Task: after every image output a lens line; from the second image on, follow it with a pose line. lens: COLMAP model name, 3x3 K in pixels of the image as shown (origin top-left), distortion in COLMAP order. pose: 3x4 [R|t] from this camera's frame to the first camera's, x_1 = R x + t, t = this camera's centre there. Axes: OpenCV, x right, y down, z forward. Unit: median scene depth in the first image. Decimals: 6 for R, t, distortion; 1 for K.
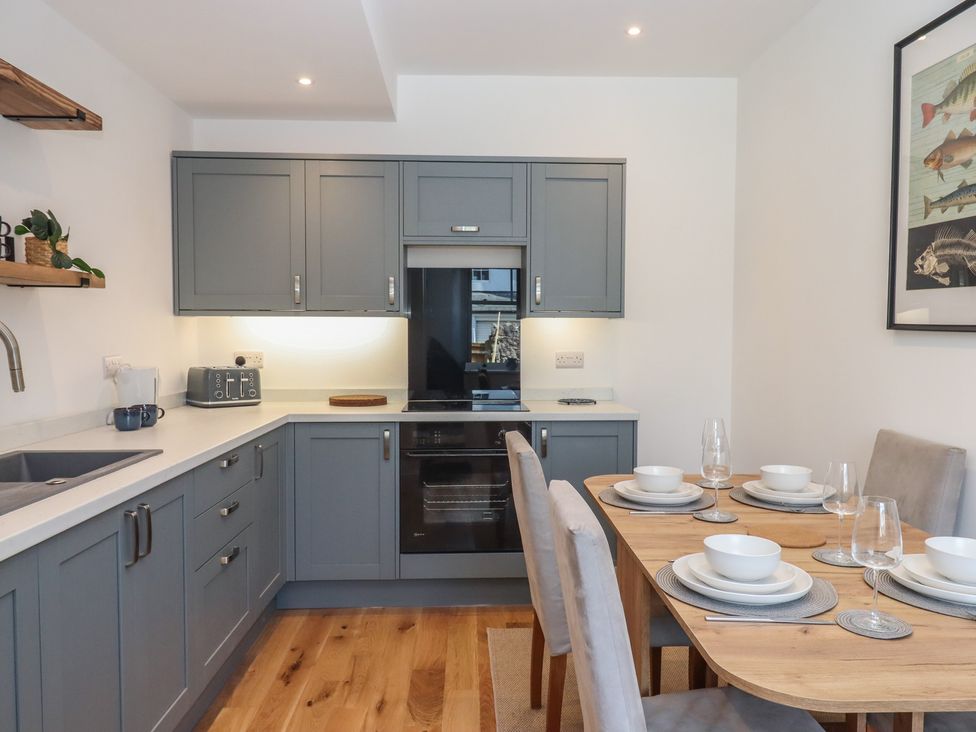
lens RADIAL K [[740.0, 0, 468.9], [0, 740.0, 368.3], [0, 0, 1]] dist [0.010363, -0.007332]
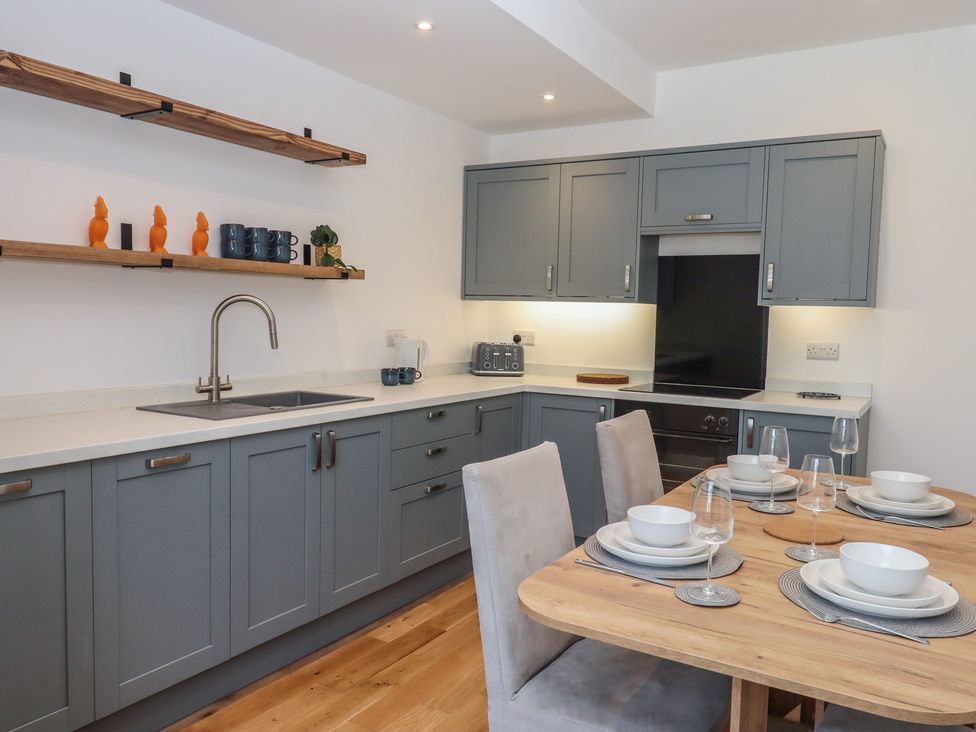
lens RADIAL K [[740.0, 0, 469.9], [0, 740.0, 370.1], [0, 0, 1]] dist [0.010363, -0.007332]
pose [[0.837602, 0.061533, -0.542805, 0.298154], [-0.048728, 0.998091, 0.037952, -0.001297], [0.544104, -0.005339, 0.839001, -0.030976]]
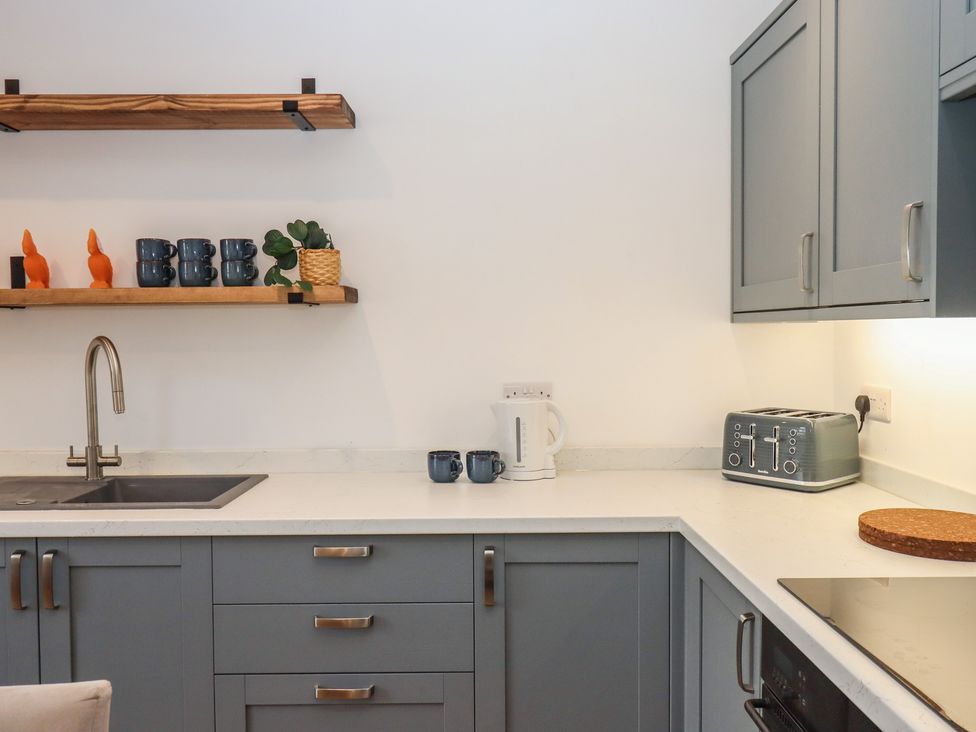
lens RADIAL K [[786.8, 0, 489.8], [0, 786.8, 367.6], [0, 0, 1]] dist [-0.007357, 0.006919]
pose [[0.015247, 0.042014, -0.999001, 0.268829], [-0.040917, 0.998306, 0.041361, -0.053422], [0.999046, 0.040245, 0.016941, 0.800280]]
